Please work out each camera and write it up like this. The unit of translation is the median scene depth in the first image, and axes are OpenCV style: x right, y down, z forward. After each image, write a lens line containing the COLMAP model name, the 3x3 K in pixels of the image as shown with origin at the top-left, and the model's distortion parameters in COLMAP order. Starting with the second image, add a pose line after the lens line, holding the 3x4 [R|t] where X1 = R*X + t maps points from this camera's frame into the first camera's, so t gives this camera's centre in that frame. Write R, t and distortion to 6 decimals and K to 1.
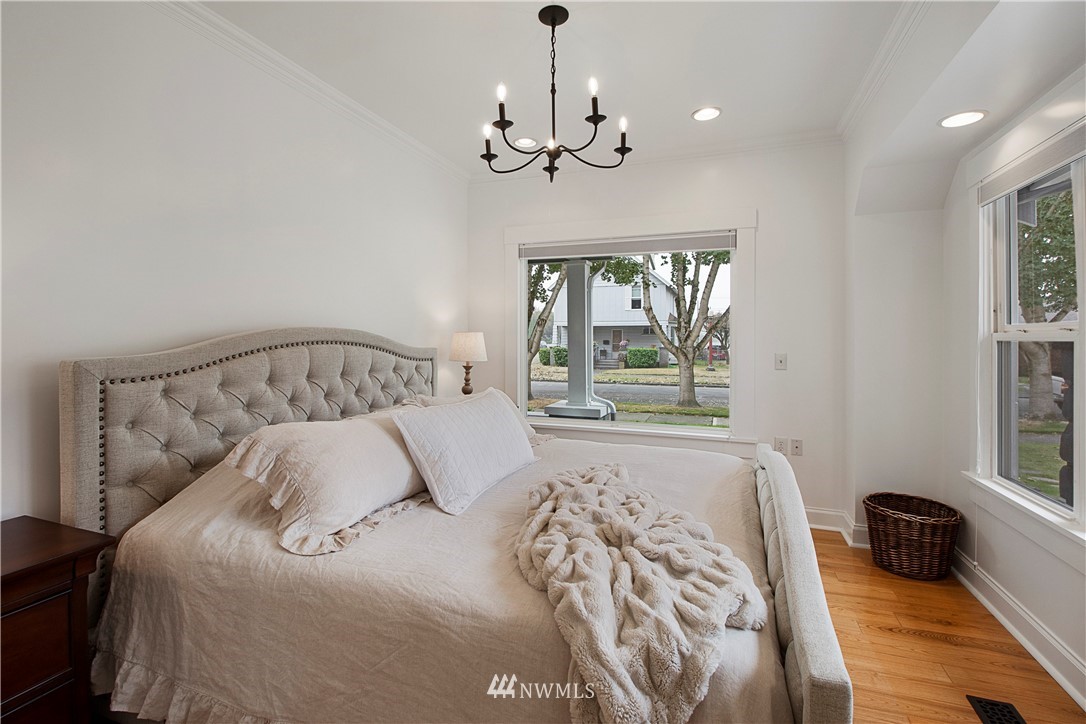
lens RADIAL K [[516.1, 0, 530.5], [0, 516.1, 341.2], [0, 0, 1]] dist [0.003168, 0.000493]
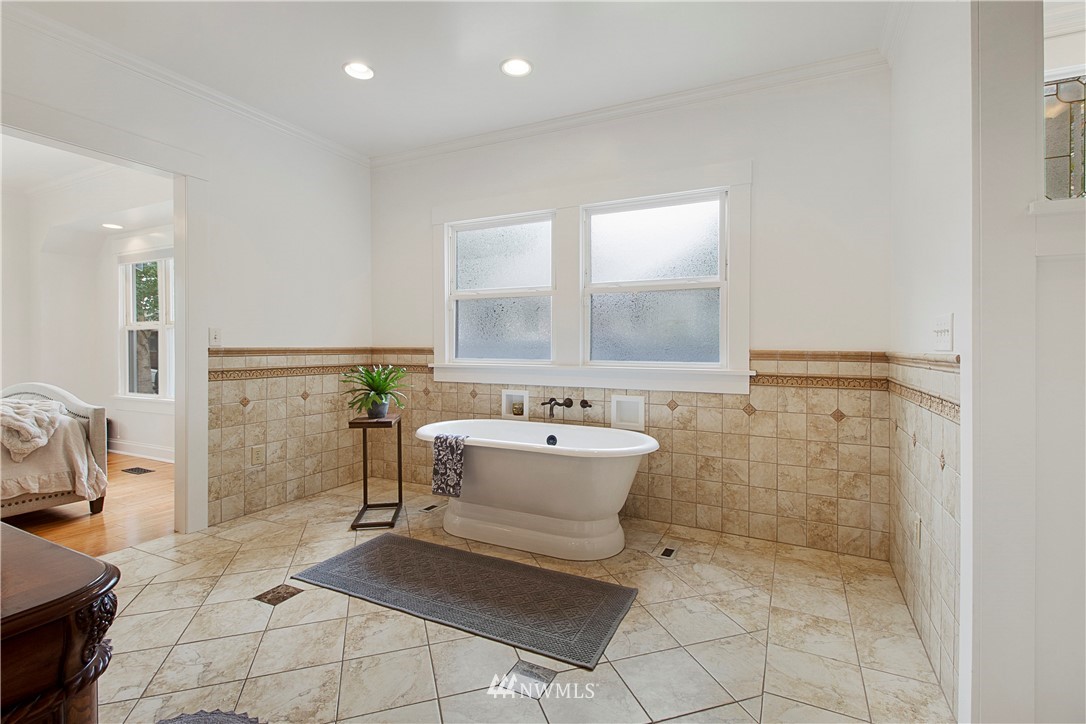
lens RADIAL K [[516.1, 0, 530.5], [0, 516.1, 341.2], [0, 0, 1]] dist [0.003168, 0.000493]
pose [[0.148096, 0.004162, 0.988964, -0.987083], [0.009809, 0.999936, -0.005677, 0.075853], [-0.988924, 0.010541, 0.148046, -0.984644]]
